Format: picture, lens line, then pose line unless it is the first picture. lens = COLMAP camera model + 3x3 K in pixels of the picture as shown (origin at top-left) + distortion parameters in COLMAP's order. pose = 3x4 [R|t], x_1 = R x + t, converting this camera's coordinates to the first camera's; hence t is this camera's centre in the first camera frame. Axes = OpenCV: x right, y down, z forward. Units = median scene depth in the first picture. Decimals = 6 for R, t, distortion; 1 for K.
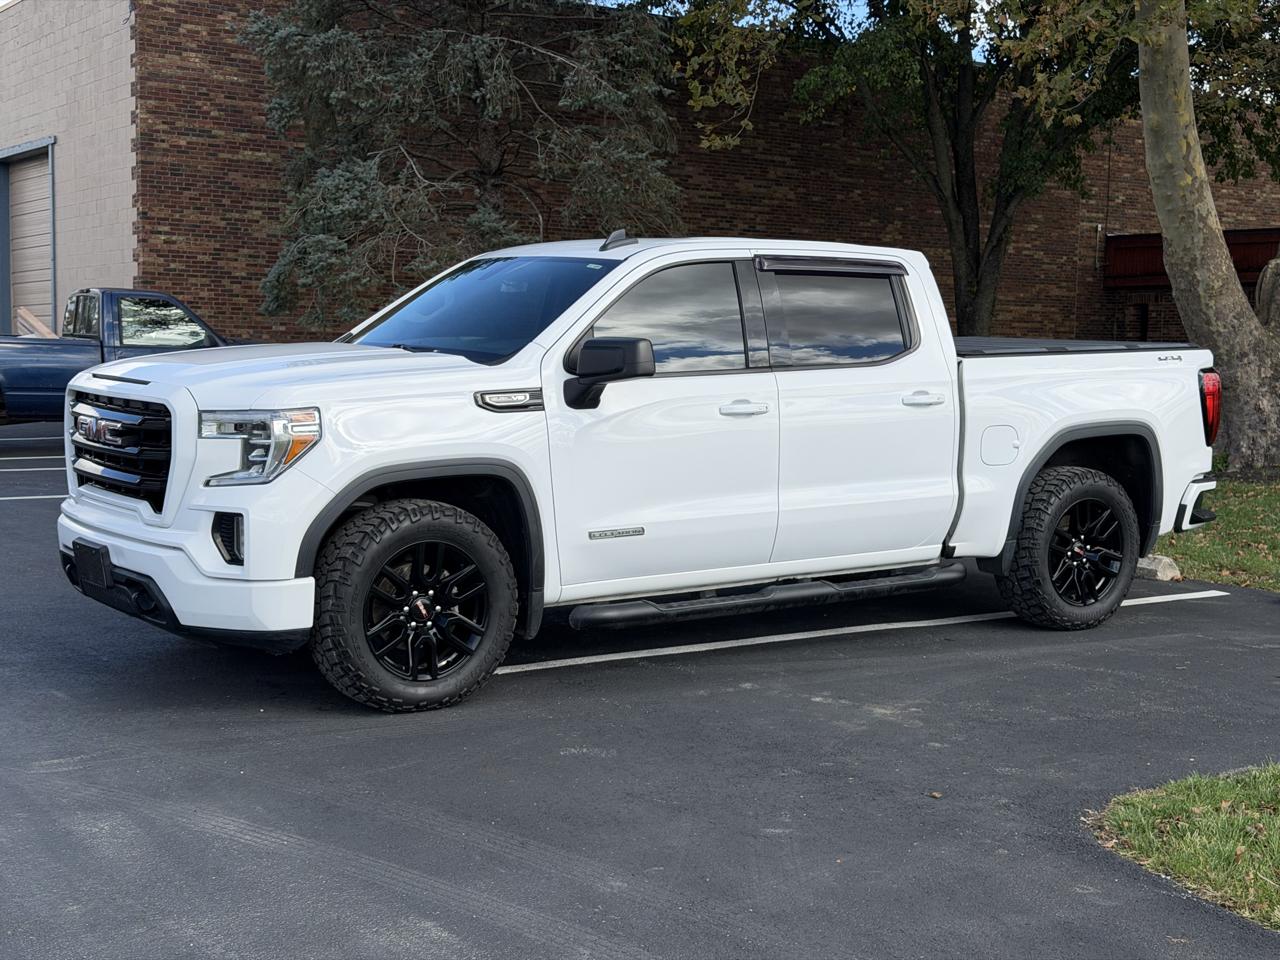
lens RADIAL K [[1734.6, 0, 640.0], [0, 1734.6, 480.0], [0, 0, 1]] dist [0.121673, 0.063919]
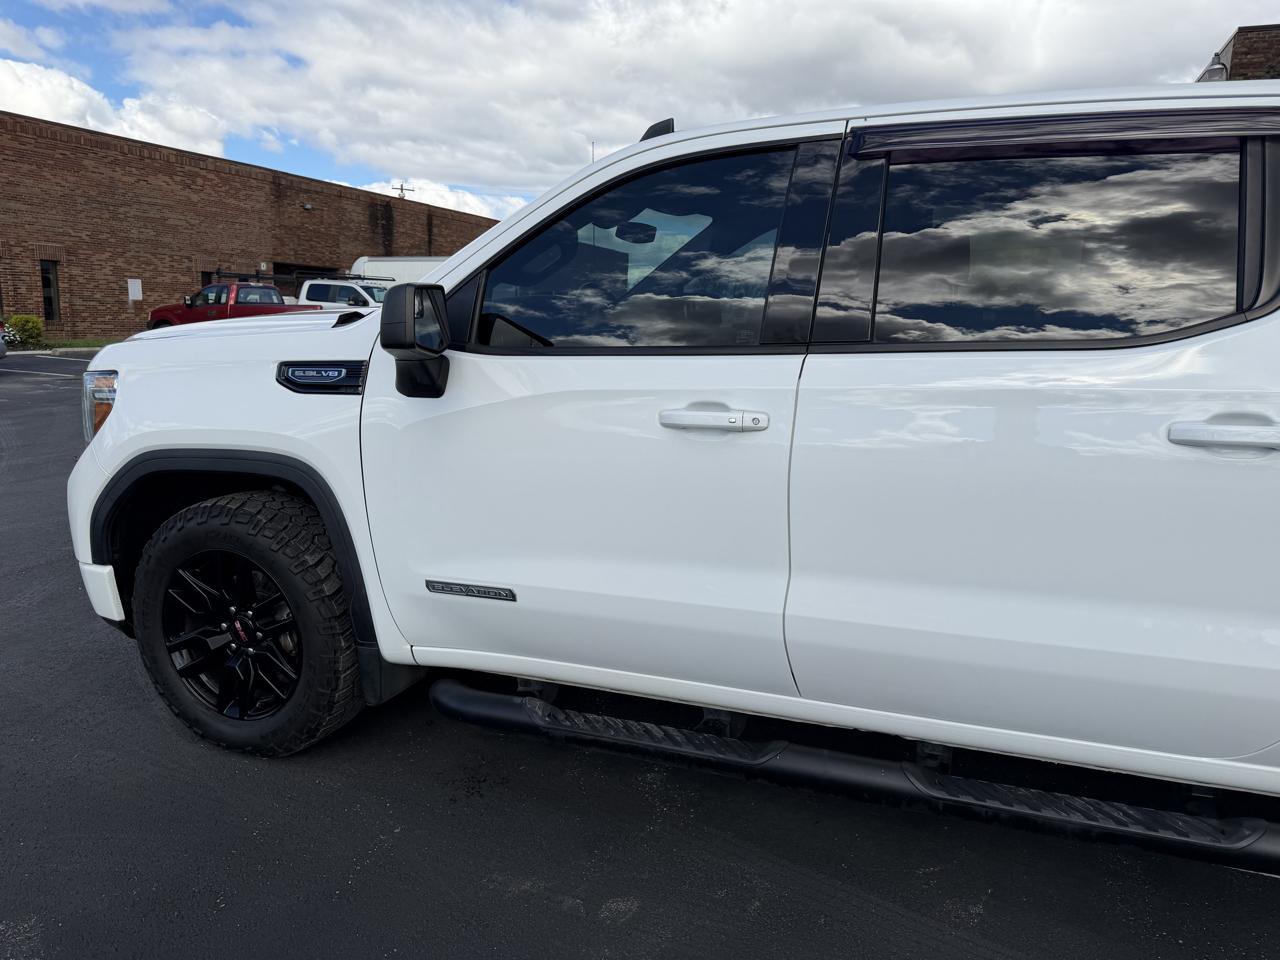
lens RADIAL K [[877.8, 0, 644.4], [0, 877.8, 501.4], [0, 0, 1]] dist [-0.002516, -0.001577]
pose [[0.574039, 0.168979, -0.801202, 0.116300], [-0.079377, 0.985350, 0.150946, -0.023772], [0.814971, -0.023052, 0.579043, 0.358672]]
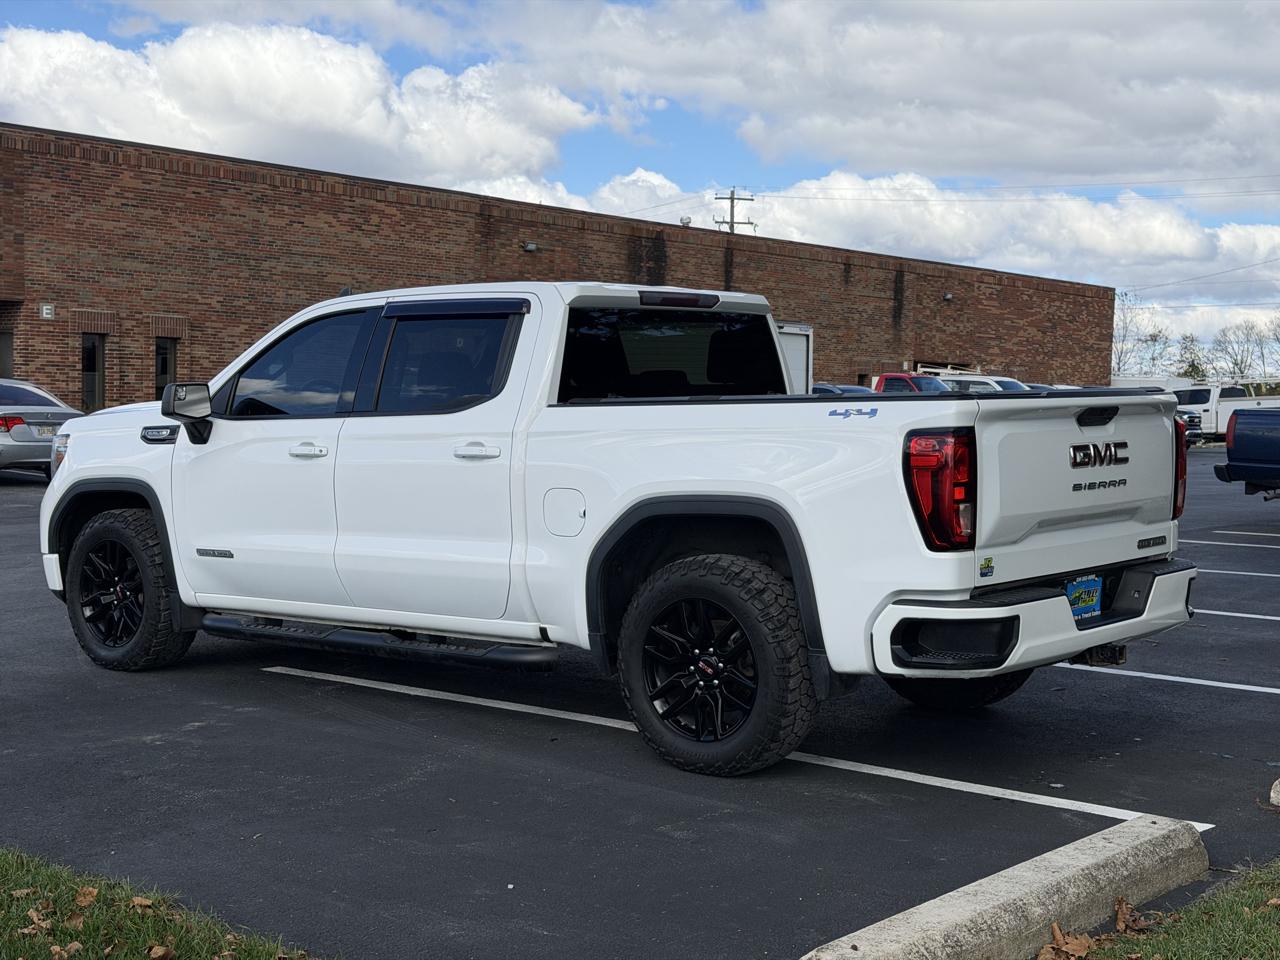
lens RADIAL K [[1763.0, 0, 641.2], [0, 1763.0, 537.1], [0, 0, 1]] dist [0.165601, 0.008522]
pose [[0.261031, 0.063725, -0.963225, 0.498567], [-0.086995, 0.995311, 0.042272, -0.022800], [0.961402, 0.072761, 0.265351, 0.397430]]
